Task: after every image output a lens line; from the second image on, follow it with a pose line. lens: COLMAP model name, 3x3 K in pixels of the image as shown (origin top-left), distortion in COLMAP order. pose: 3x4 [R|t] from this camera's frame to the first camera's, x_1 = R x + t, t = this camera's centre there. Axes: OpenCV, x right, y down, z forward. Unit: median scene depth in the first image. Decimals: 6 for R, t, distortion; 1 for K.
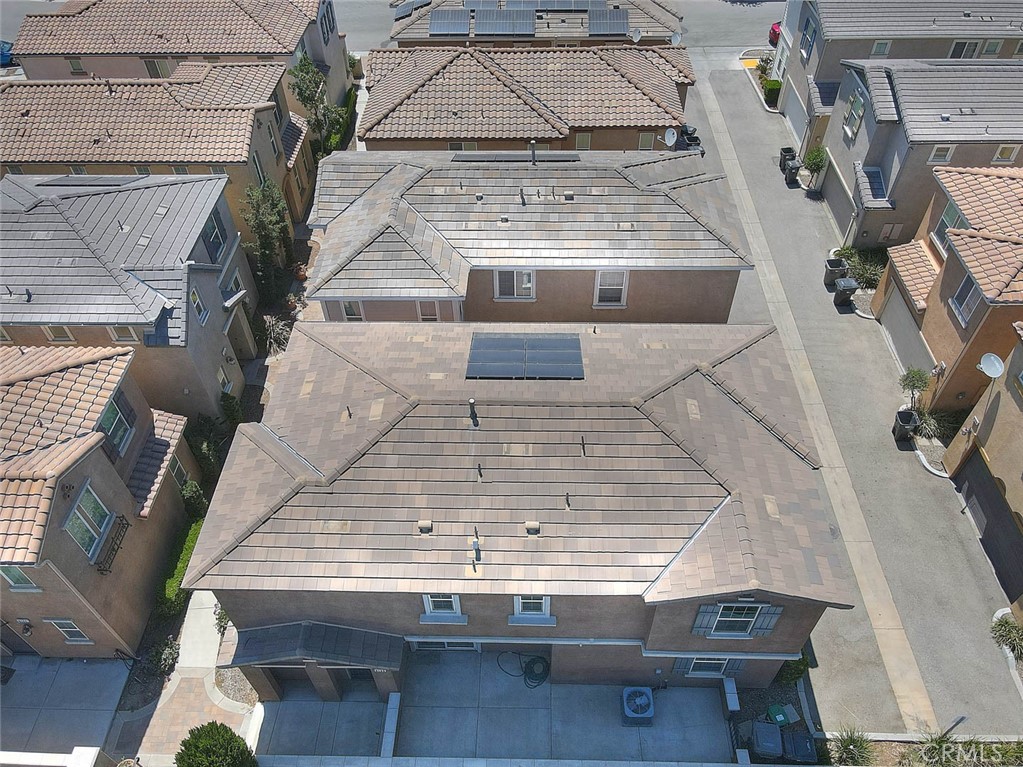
lens RADIAL K [[737.2, 0, 511.5], [0, 737.2, 383.5], [0, 0, 1]] dist [-0.002689, 0.005690]
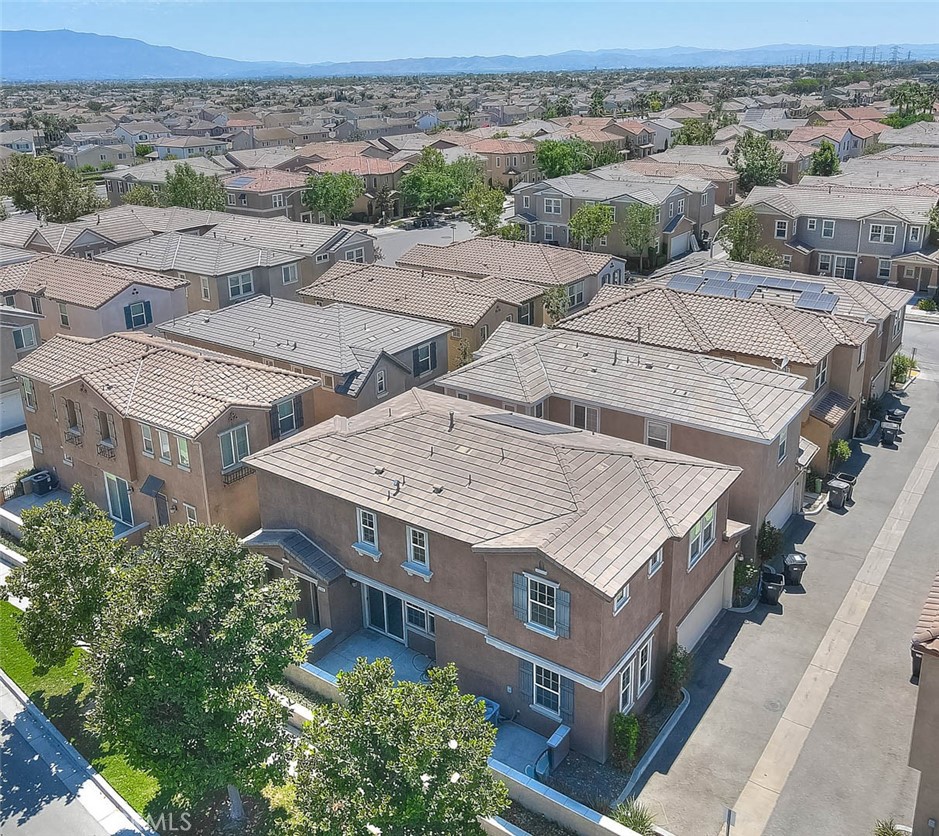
lens RADIAL K [[823.4, 0, 497.7], [0, 823.4, 416.4], [0, 0, 1]] dist [-0.007705, 0.009447]
pose [[0.831108, 0.209445, -0.515163, 0.682012], [-0.401067, 0.867466, -0.294360, 0.374619], [0.385234, 0.451259, 0.804959, -0.192427]]
